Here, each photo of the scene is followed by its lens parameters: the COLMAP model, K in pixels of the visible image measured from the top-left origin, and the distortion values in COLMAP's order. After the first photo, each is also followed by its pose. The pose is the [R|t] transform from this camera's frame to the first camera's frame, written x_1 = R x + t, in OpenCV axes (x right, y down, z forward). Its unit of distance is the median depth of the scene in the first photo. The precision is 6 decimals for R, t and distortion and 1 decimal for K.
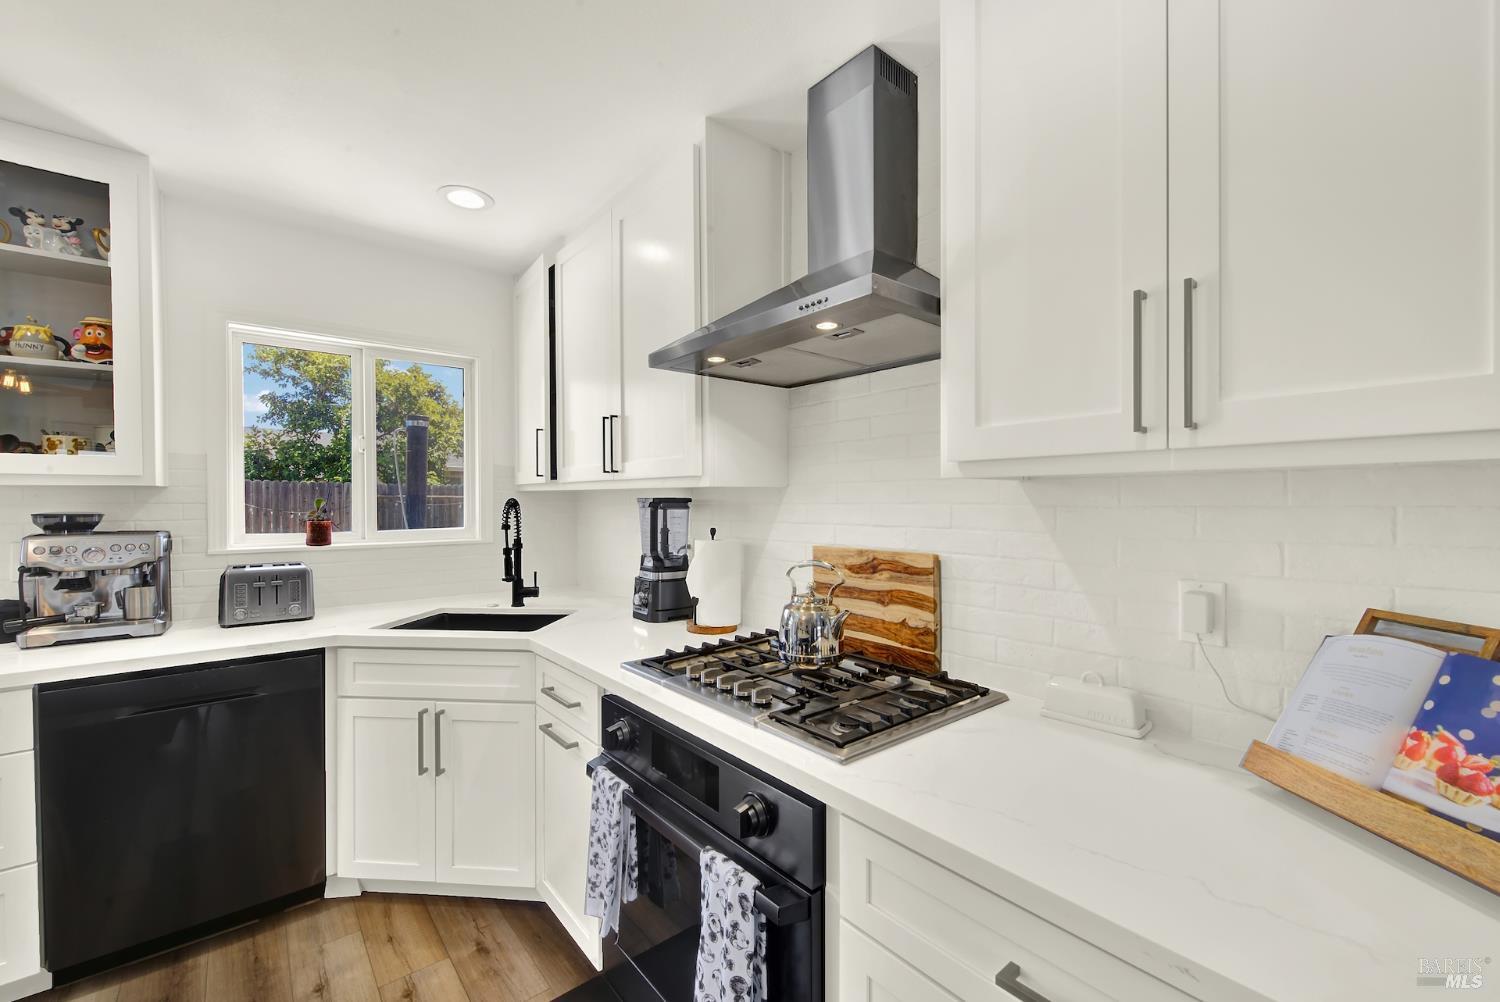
lens RADIAL K [[609.1, 0, 746.6], [0, 609.1, 507.2], [0, 0, 1]] dist [-0.002759, -0.000661]
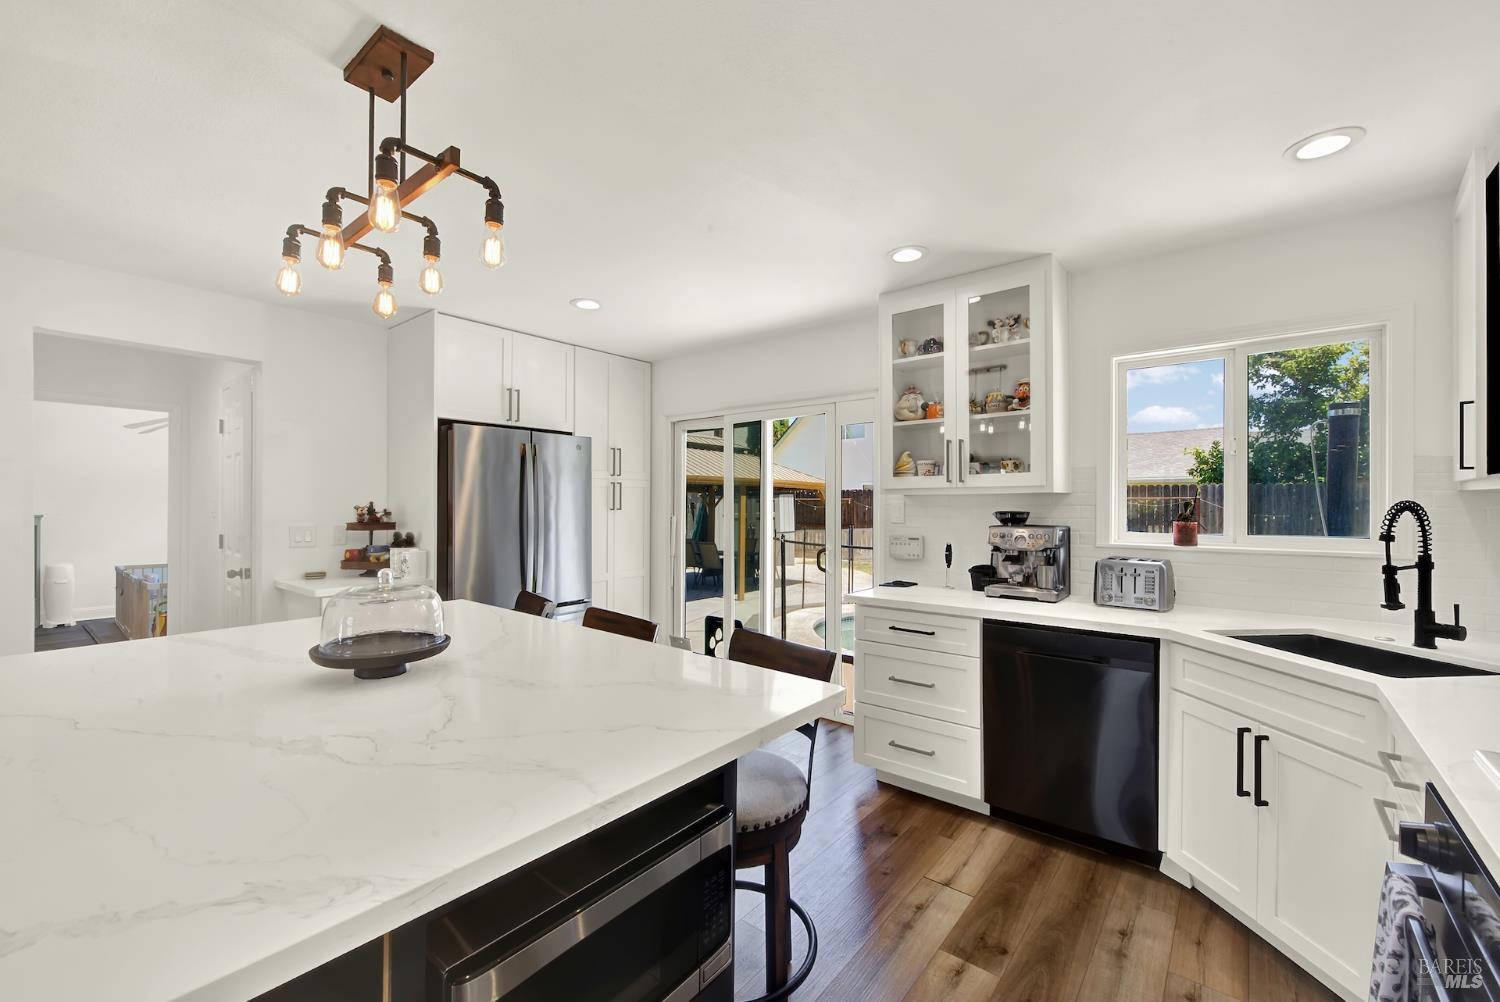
lens RADIAL K [[609.0, 0, 770.6], [0, 609.0, 502.4], [0, 0, 1]] dist [0.000998, -0.002460]
pose [[0.214666, -0.000865, -0.976687, 0.167835], [-0.011494, 0.999928, -0.003412, -0.000774], [0.976620, 0.011958, 0.214641, 0.063700]]
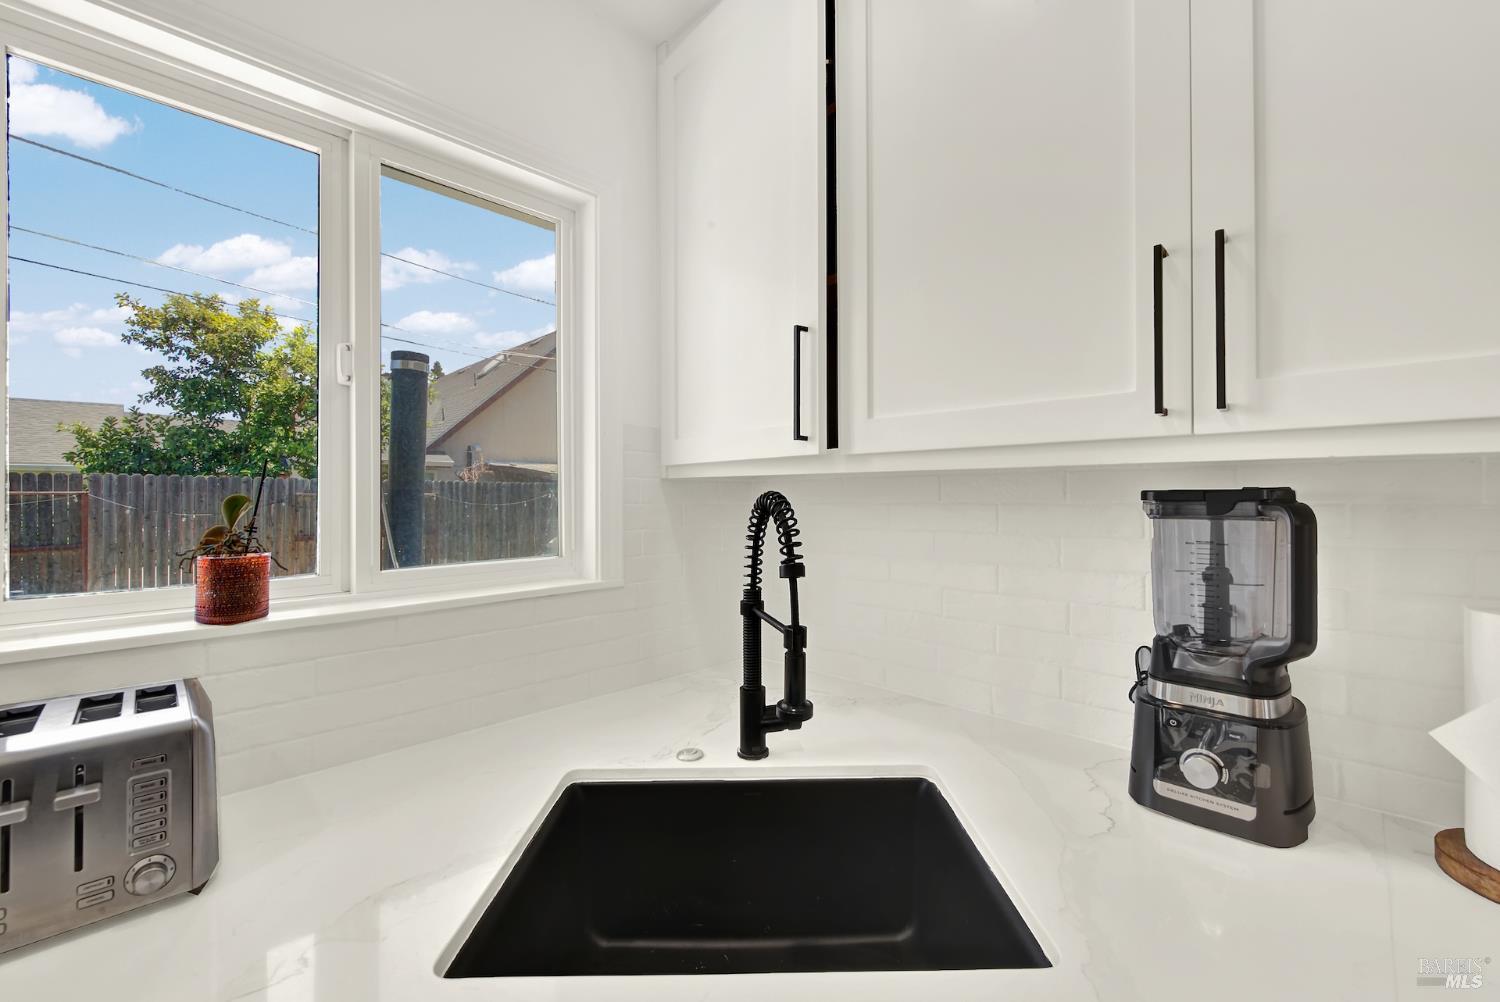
lens RADIAL K [[620.0, 0, 748.0], [0, 620.0, 489.5], [0, 0, 1]] dist [-0.000286, -0.000208]
pose [[0.995590, -0.006069, 0.093618, -0.404772], [0.008037, 0.999754, -0.020656, -0.007109], [-0.093470, 0.021317, 0.995394, 0.563408]]
